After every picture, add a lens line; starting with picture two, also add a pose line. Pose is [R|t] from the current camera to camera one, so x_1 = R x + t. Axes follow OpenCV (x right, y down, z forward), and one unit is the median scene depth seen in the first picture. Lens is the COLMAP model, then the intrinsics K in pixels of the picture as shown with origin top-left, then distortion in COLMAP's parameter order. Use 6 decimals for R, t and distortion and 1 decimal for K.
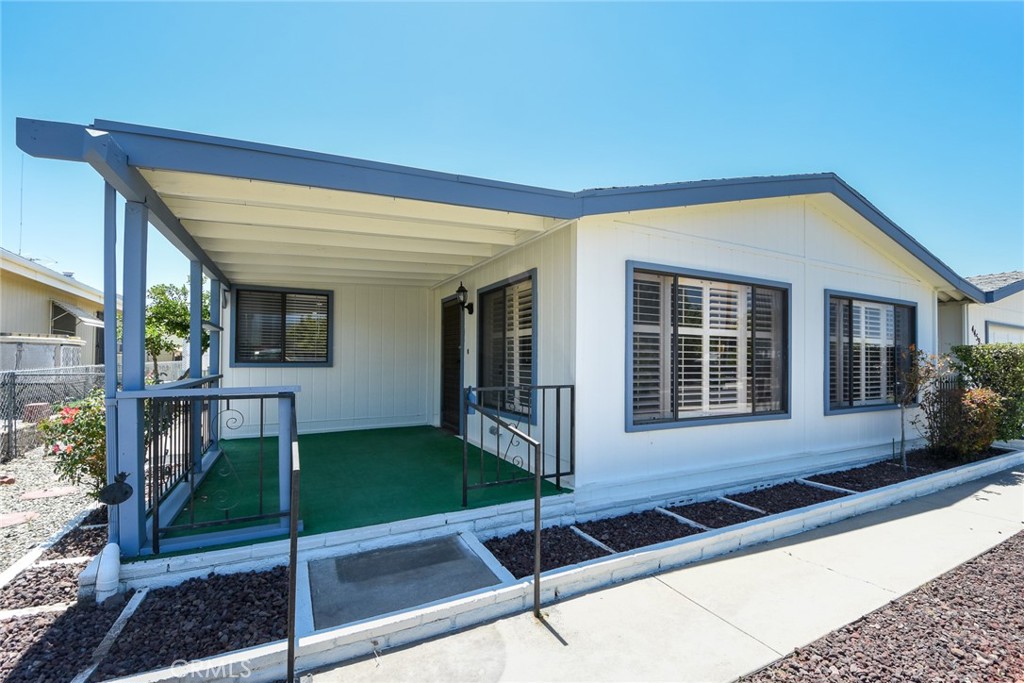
lens RADIAL K [[434.8, 0, 512.0], [0, 434.8, 341.5], [0, 0, 1]] dist [0.019619, -0.020335]
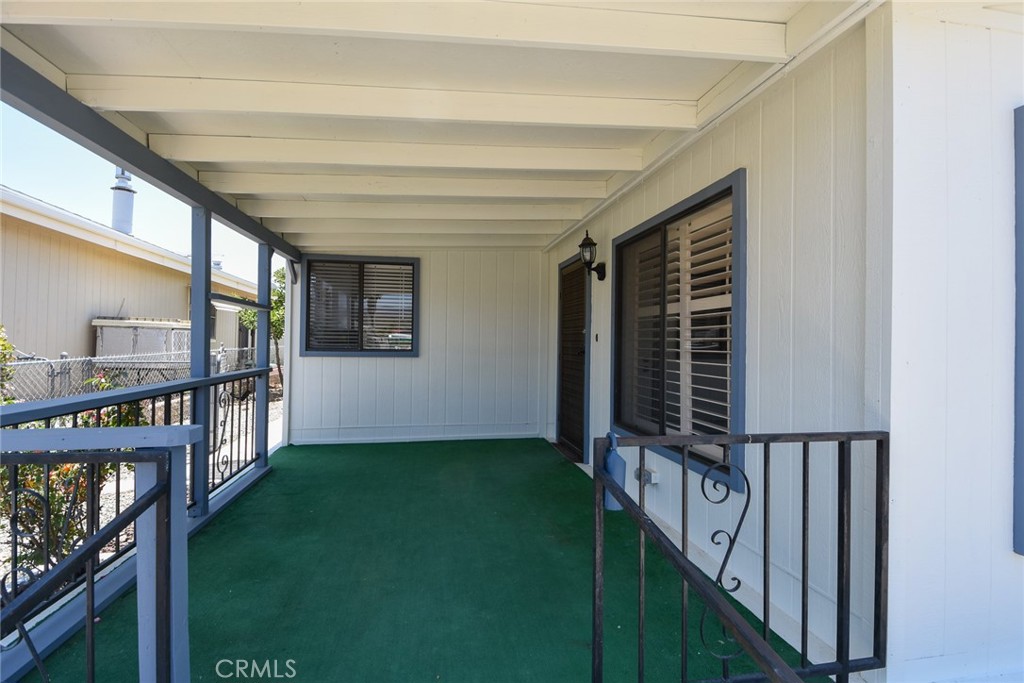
lens RADIAL K [[434.8, 0, 512.0], [0, 434.8, 341.5], [0, 0, 1]] dist [0.019619, -0.020335]
pose [[0.959849, 0.005600, -0.280463, -0.040664], [0.005438, 0.999241, 0.038566, 0.002547], [0.280466, -0.038543, 0.959090, 0.338136]]
